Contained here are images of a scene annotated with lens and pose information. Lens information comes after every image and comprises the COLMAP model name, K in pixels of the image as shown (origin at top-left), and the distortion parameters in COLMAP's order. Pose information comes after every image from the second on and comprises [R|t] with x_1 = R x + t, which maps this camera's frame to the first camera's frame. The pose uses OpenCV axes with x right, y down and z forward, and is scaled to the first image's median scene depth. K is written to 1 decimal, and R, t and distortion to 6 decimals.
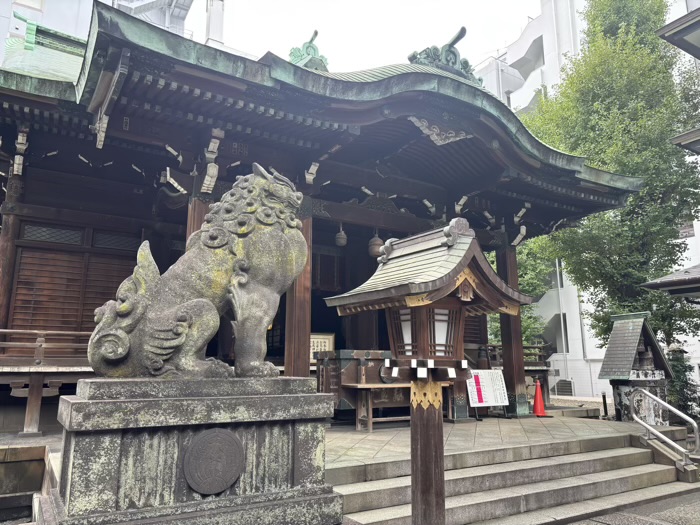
lens RADIAL K [[525.8, 0, 355.9], [0, 525.8, 254.9], [0, 0, 1]] dist [0.073372, -0.098056]
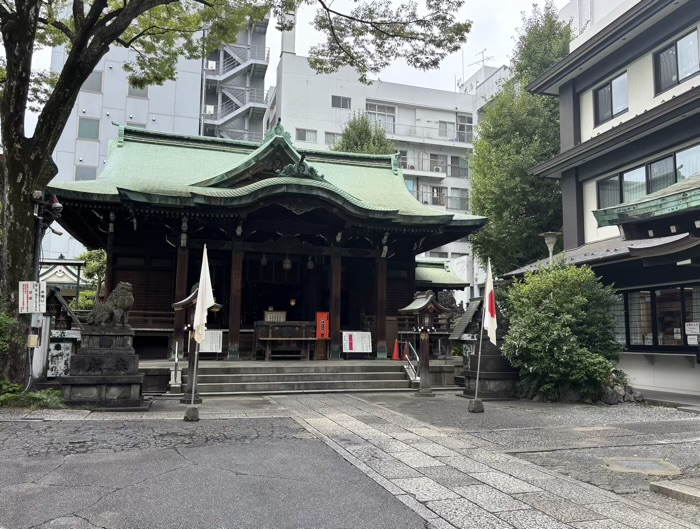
lens RADIAL K [[582.3, 0, 364.7], [0, 582.3, 267.2], [0, 0, 1]] dist [0.098995, -0.127464]
pose [[0.966411, -0.018752, -0.256317, 0.895793], [0.041544, 0.995617, 0.083796, -0.179560], [0.253622, -0.091629, 0.962954, -0.952344]]
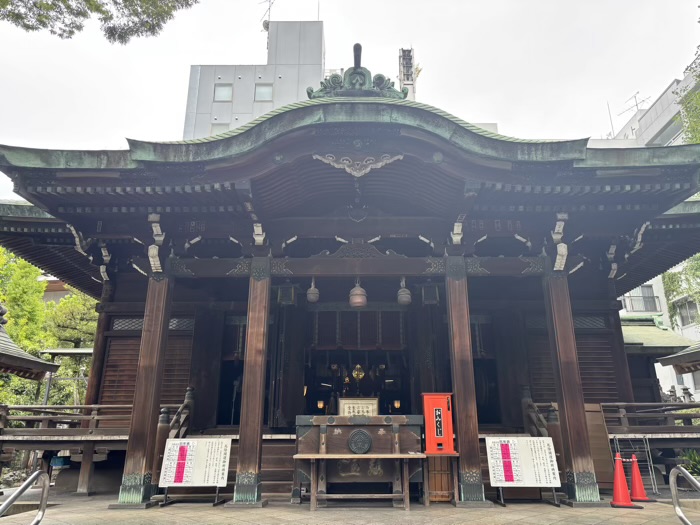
lens RADIAL K [[528.2, 0, 357.7], [0, 528.2, 261.2], [0, 0, 1]] dist [0.047480, -0.050807]
pose [[0.847998, -0.170798, -0.501724, 0.560379], [0.113604, 0.983225, -0.142700, 0.058536], [0.517680, 0.064012, 0.853176, 0.241203]]
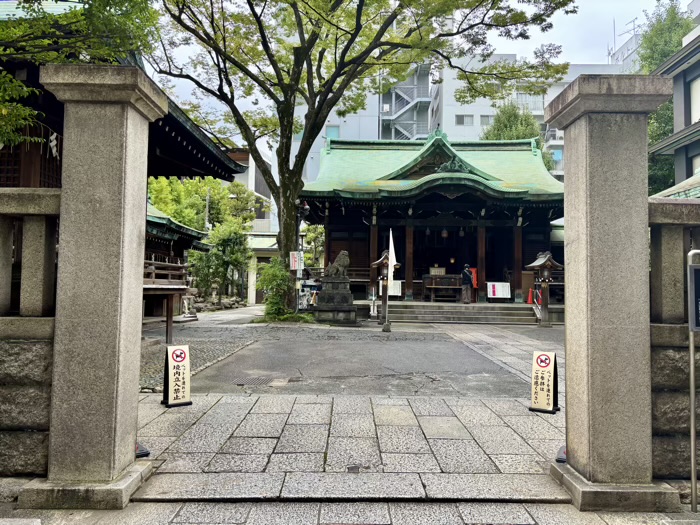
lens RADIAL K [[525.8, 0, 355.9], [0, 525.8, 254.9], [0, 0, 1]] dist [0.073372, -0.098056]
pose [[0.836903, -0.020468, -0.546968, 1.166157], [0.097967, 0.988766, 0.112895, -0.266343], [0.538513, -0.148067, 0.829506, -1.463294]]
